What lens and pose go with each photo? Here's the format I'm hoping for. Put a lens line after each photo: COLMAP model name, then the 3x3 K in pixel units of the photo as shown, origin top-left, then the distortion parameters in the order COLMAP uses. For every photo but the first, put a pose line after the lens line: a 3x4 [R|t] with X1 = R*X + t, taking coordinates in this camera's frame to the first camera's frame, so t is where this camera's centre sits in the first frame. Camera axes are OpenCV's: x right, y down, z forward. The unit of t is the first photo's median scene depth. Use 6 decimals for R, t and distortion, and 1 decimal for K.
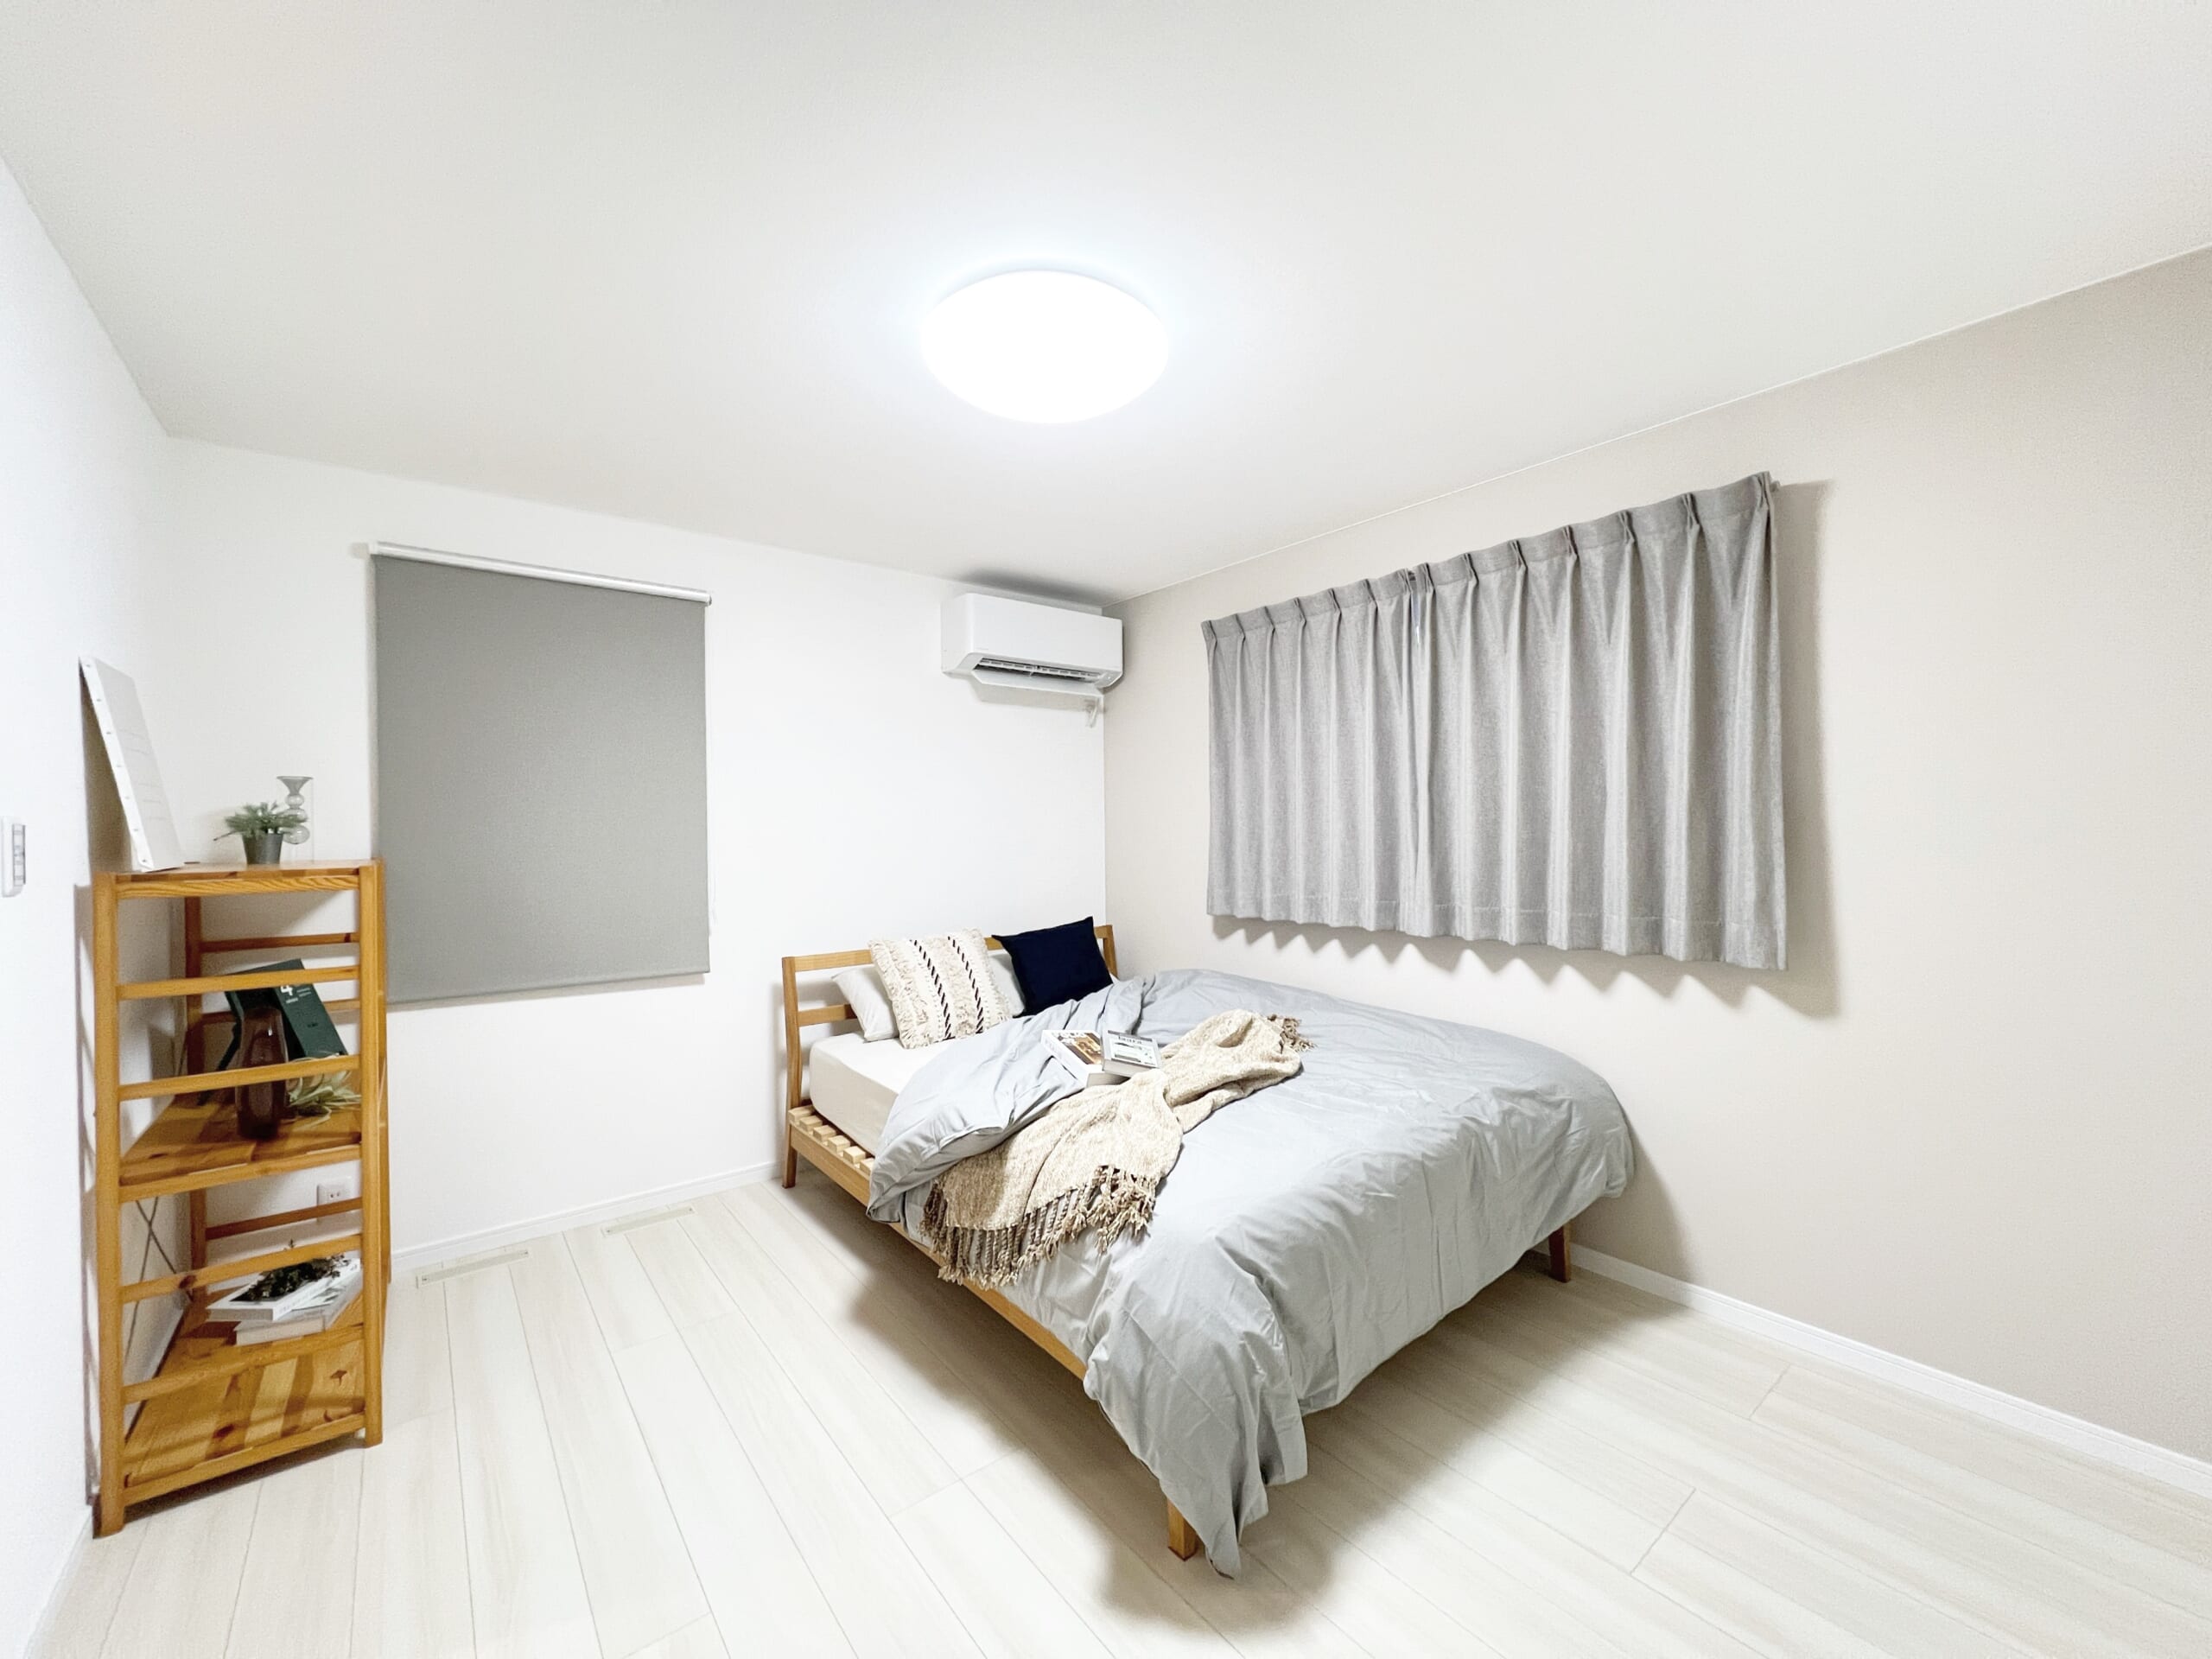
lens RADIAL K [[882.6, 0, 1106.0], [0, 882.6, 829.5], [0, 0, 1]] dist [0.000548, -0.000144]
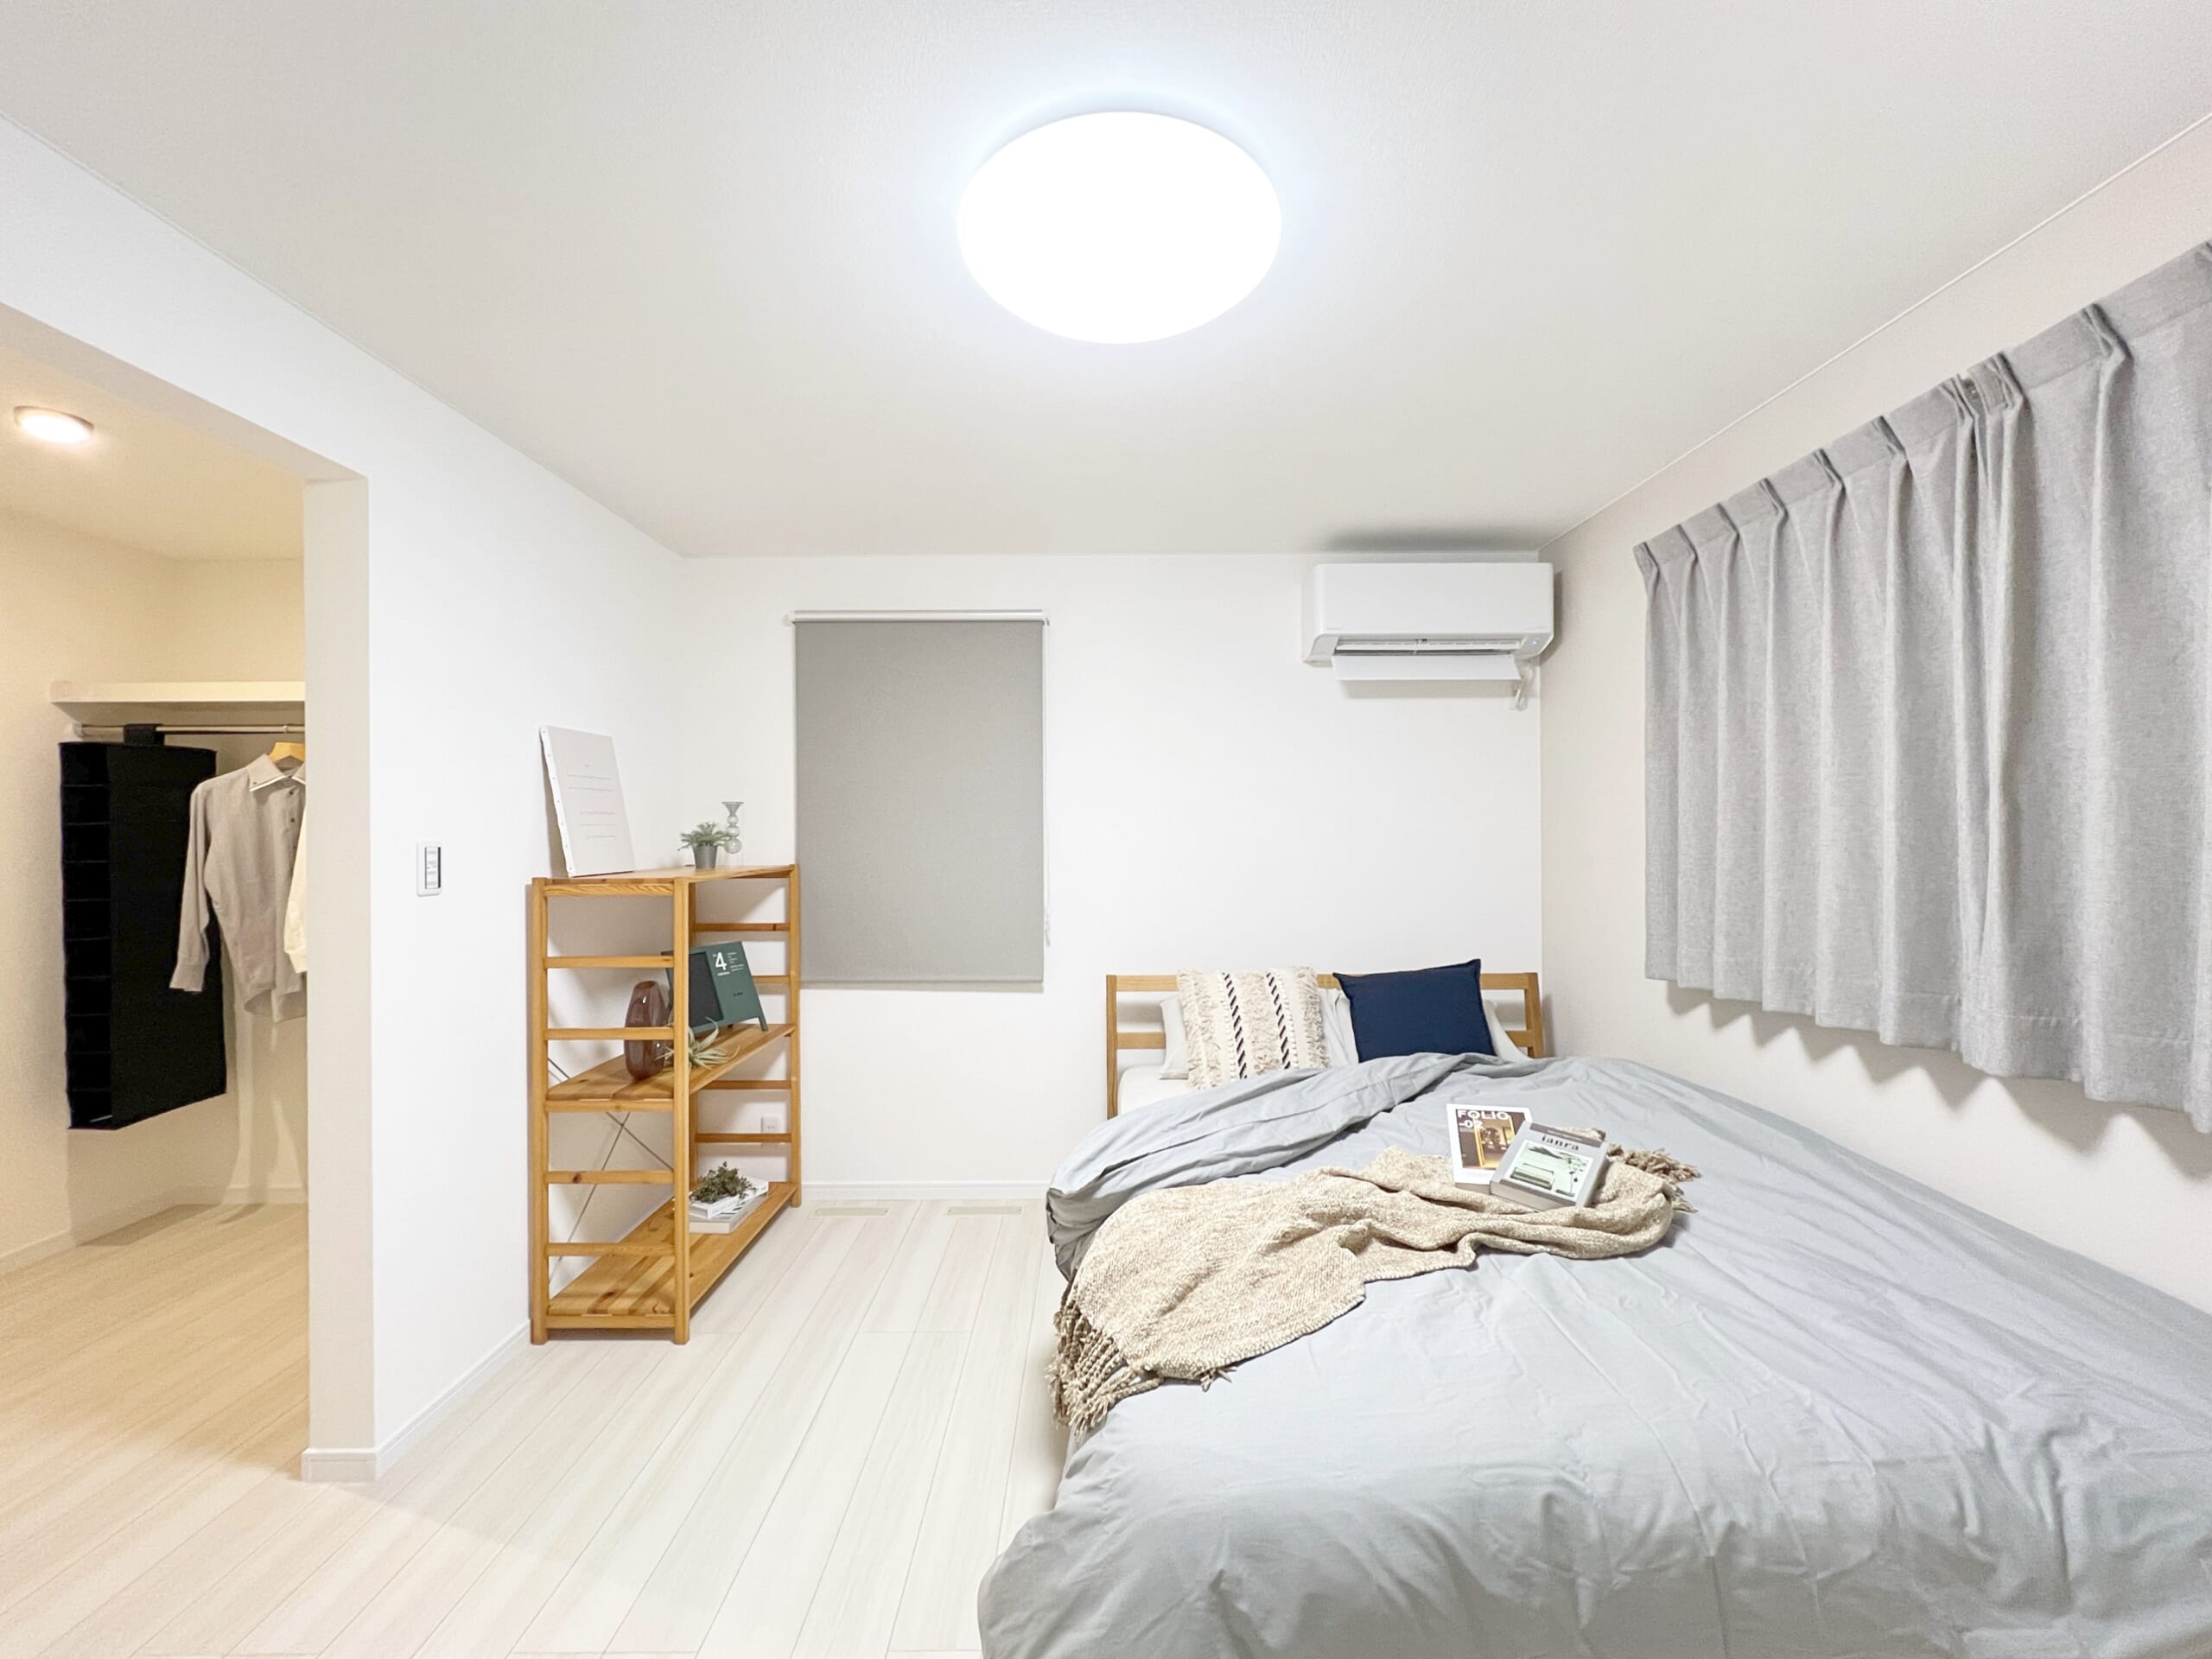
lens RADIAL K [[887.4, 0, 1106.0], [0, 887.4, 829.5], [0, 0, 1]] dist [-0.004415, -0.000288]
pose [[0.783280, 0.005356, -0.621646, 0.266519], [-0.004486, 0.999986, 0.002963, -0.020763], [0.621653, 0.000468, 0.783293, 0.261181]]
